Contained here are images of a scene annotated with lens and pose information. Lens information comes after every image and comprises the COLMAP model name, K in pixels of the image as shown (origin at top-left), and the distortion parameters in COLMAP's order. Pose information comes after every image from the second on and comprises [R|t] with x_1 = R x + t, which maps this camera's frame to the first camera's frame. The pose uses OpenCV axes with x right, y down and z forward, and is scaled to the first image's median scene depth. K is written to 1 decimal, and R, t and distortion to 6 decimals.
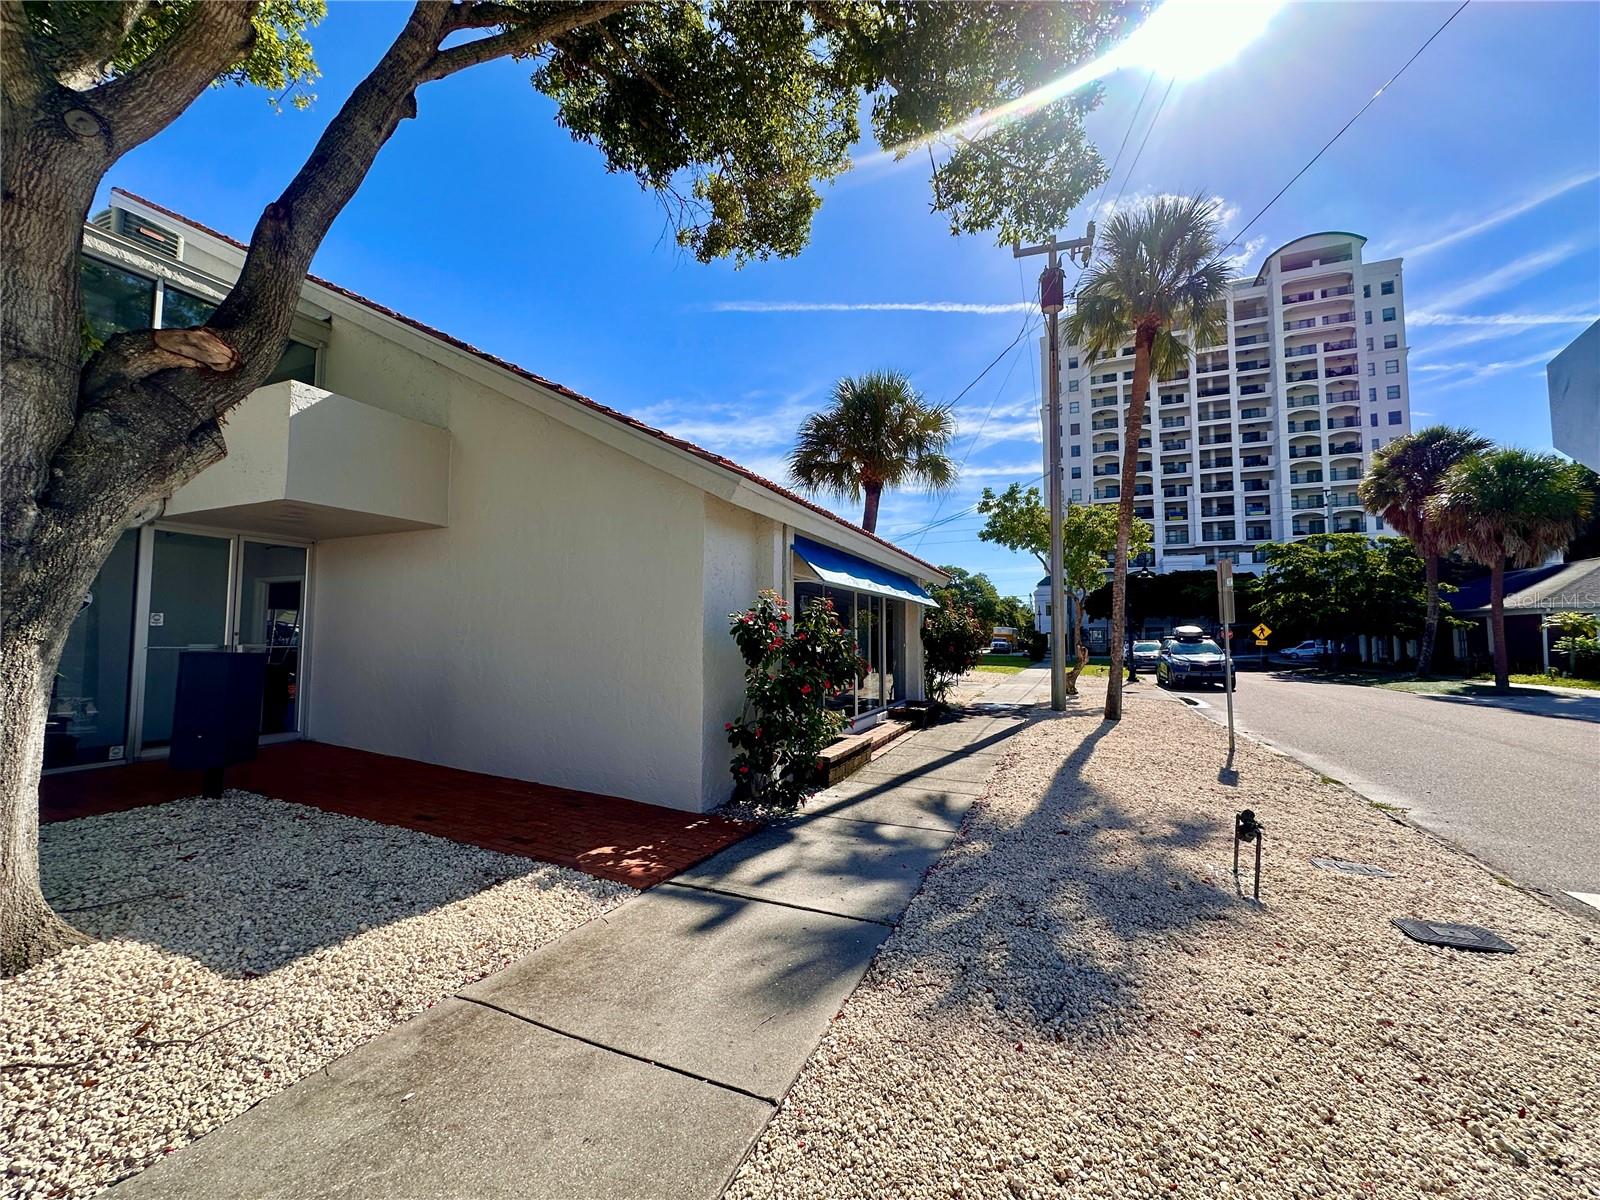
lens RADIAL K [[636.6, 0, 800.0], [0, 636.6, 600.0], [0, 0, 1]] dist [-0.002093, 0.000183]
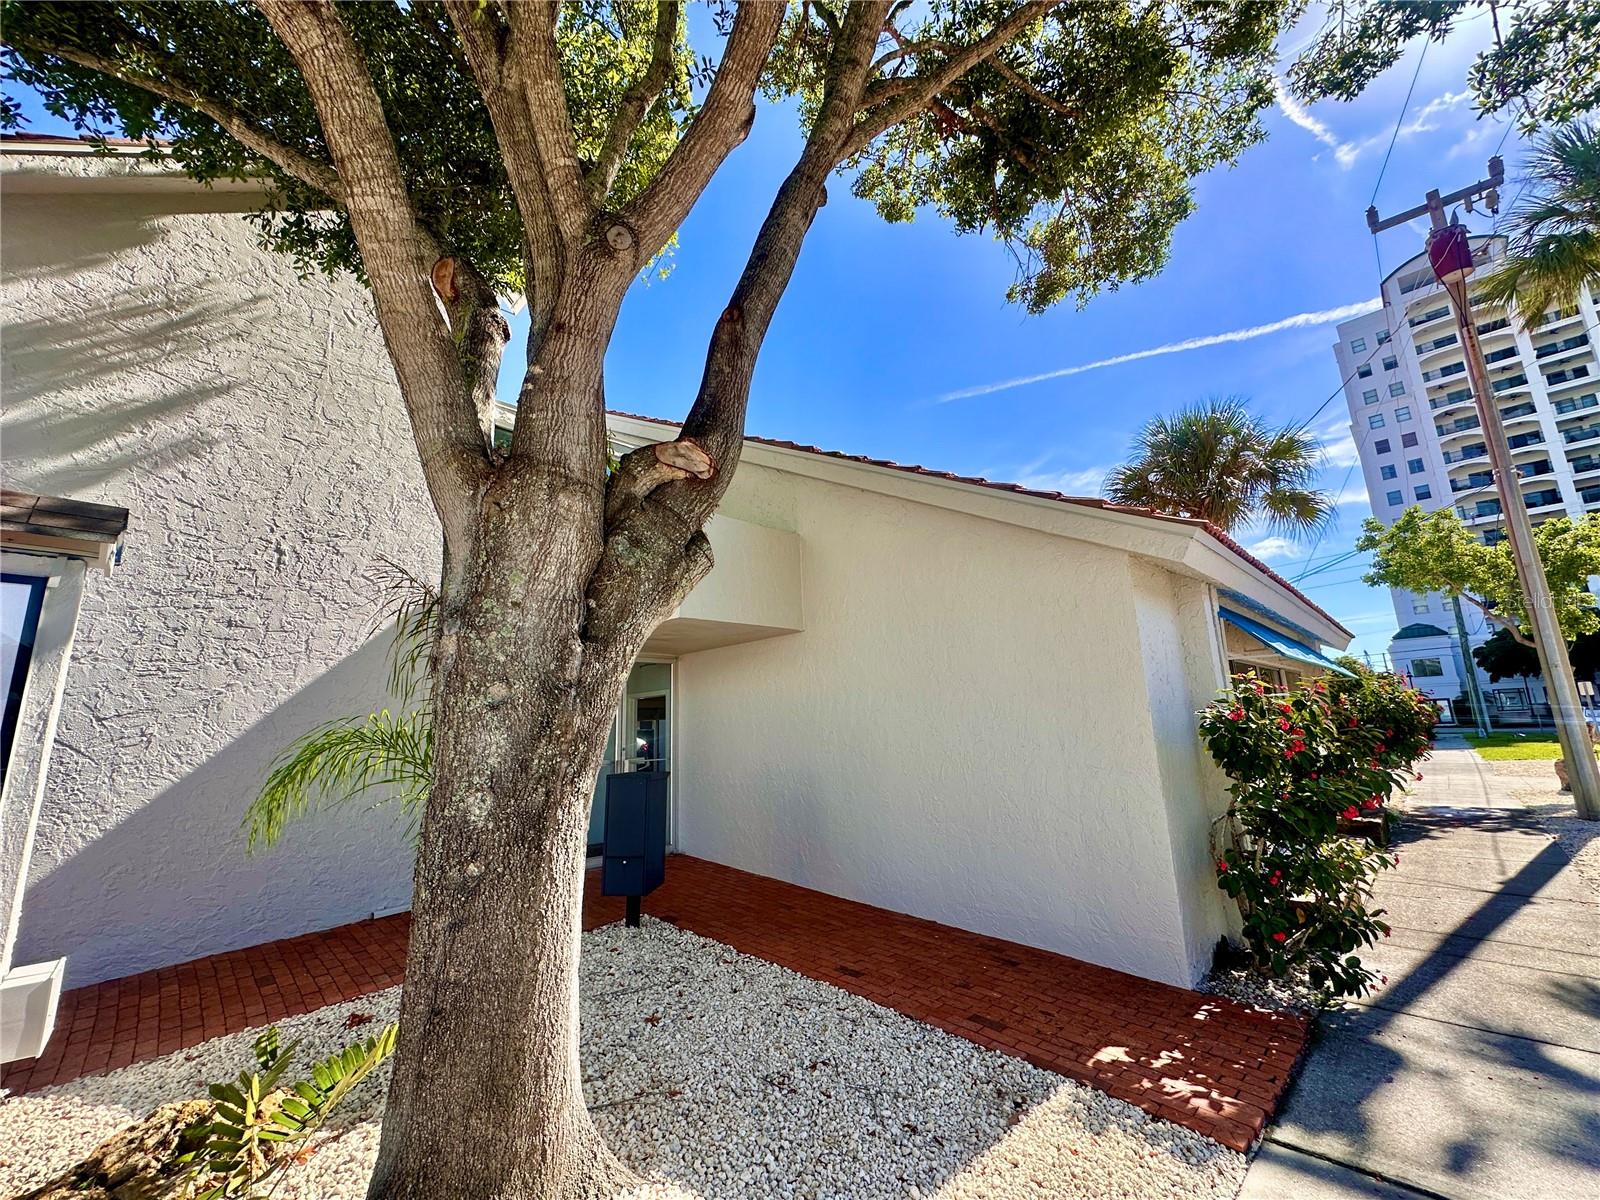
lens RADIAL K [[637.9, 0, 800.0], [0, 637.9, 600.0], [0, 0, 1]] dist [-0.003142, -0.000034]
pose [[0.928123, -0.111774, -0.355097, -0.276881], [0.062799, 0.987200, -0.146602, -0.025224], [0.366938, 0.113765, 0.923263, 0.127205]]
